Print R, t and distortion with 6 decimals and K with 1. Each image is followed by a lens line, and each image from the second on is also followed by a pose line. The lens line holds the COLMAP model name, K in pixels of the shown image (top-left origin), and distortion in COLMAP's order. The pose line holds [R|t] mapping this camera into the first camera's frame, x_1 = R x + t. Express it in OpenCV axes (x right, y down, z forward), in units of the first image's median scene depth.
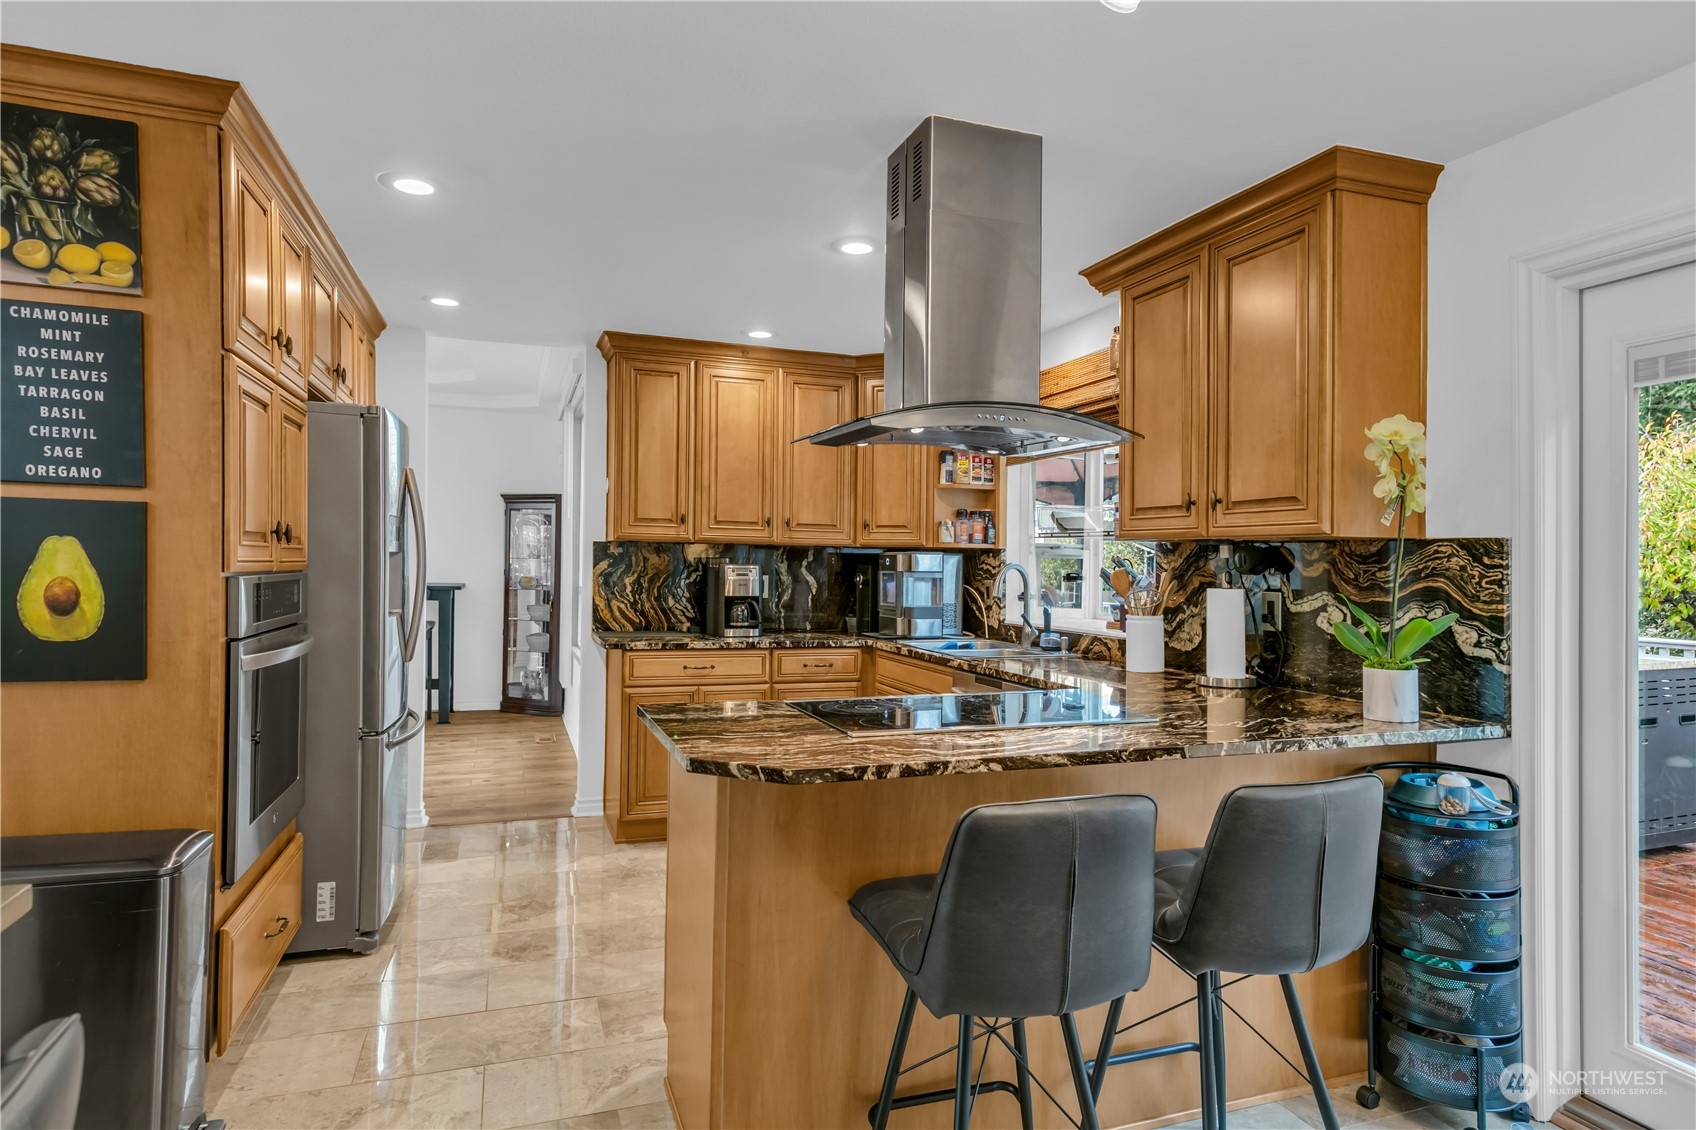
lens RADIAL K [[947.9, 0, 856.0], [0, 947.9, 542.2], [0, 0, 1]] dist [-0.024200, 0.023339]
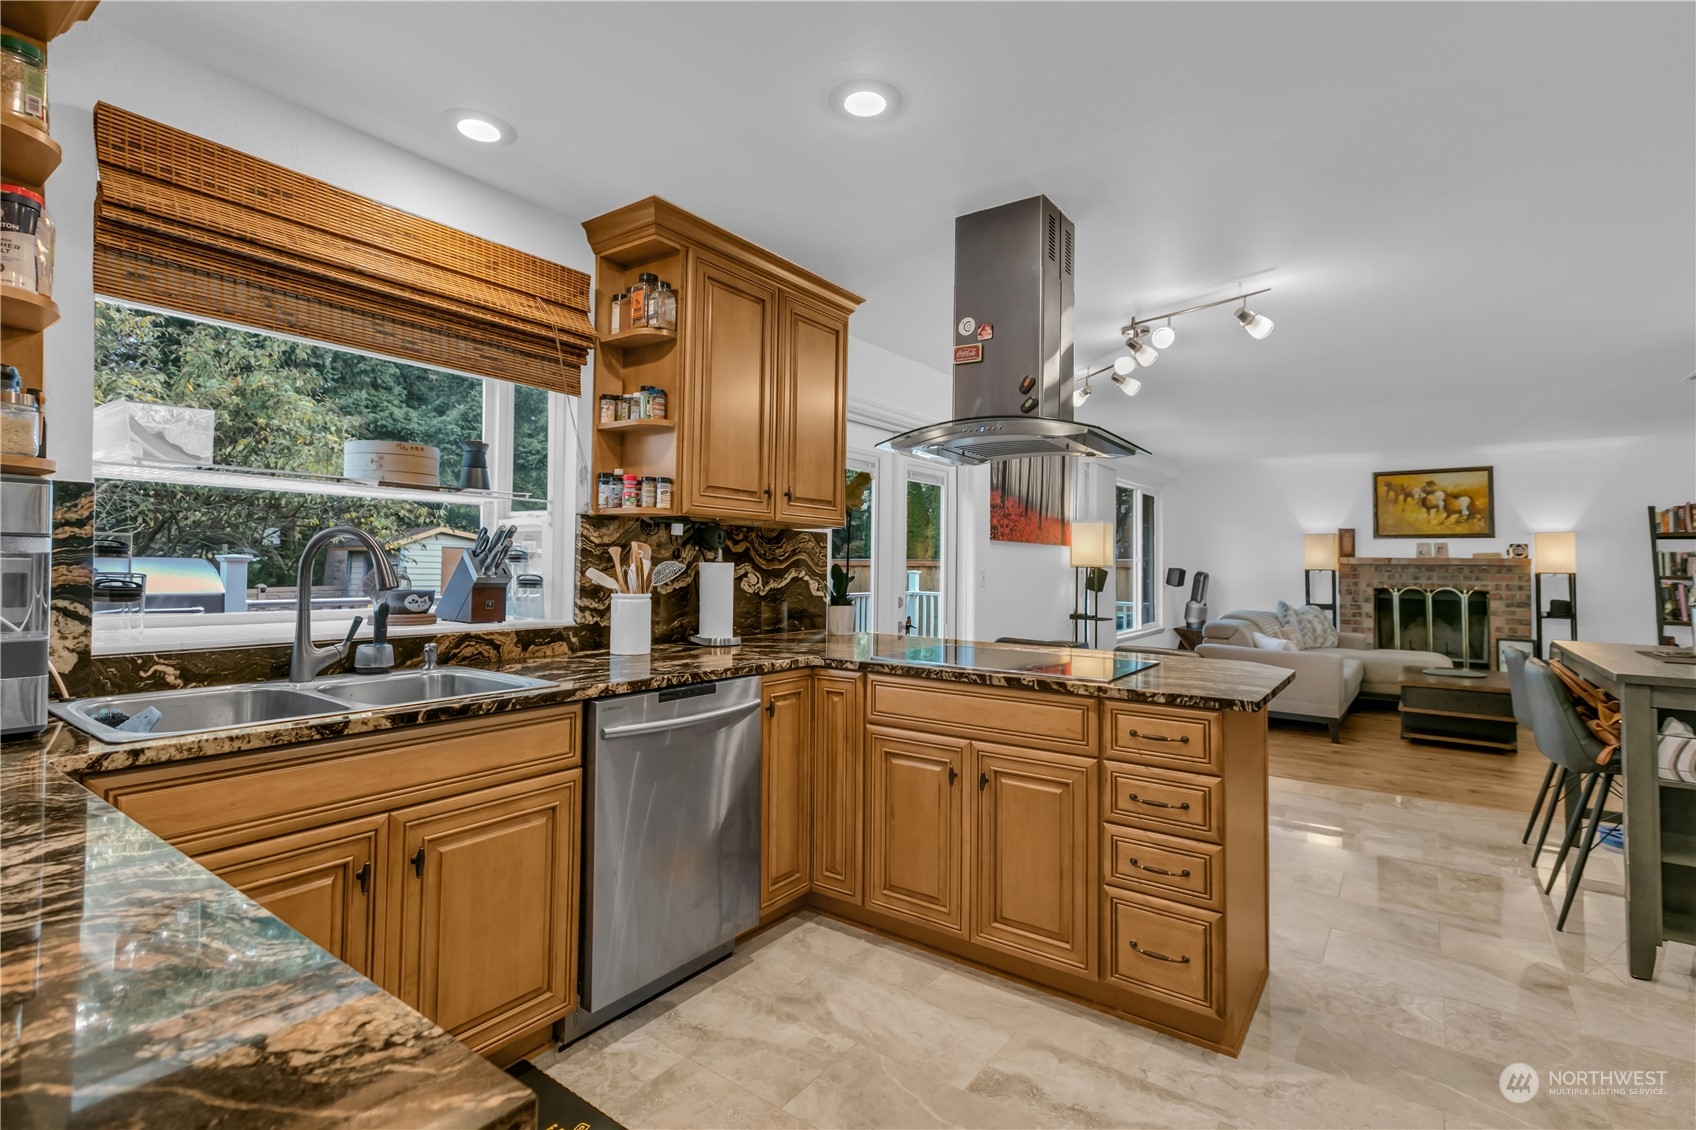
lens RADIAL K [[802.9, 0, 844.4], [0, 802.9, 551.2], [0, 0, 1]] dist [-0.000028, -0.000017]
pose [[-0.568896, -0.007659, 0.822374, -0.355809], [-0.041082, 0.998973, -0.019116, 0.033102], [-0.821382, -0.044660, -0.568627, 0.992556]]
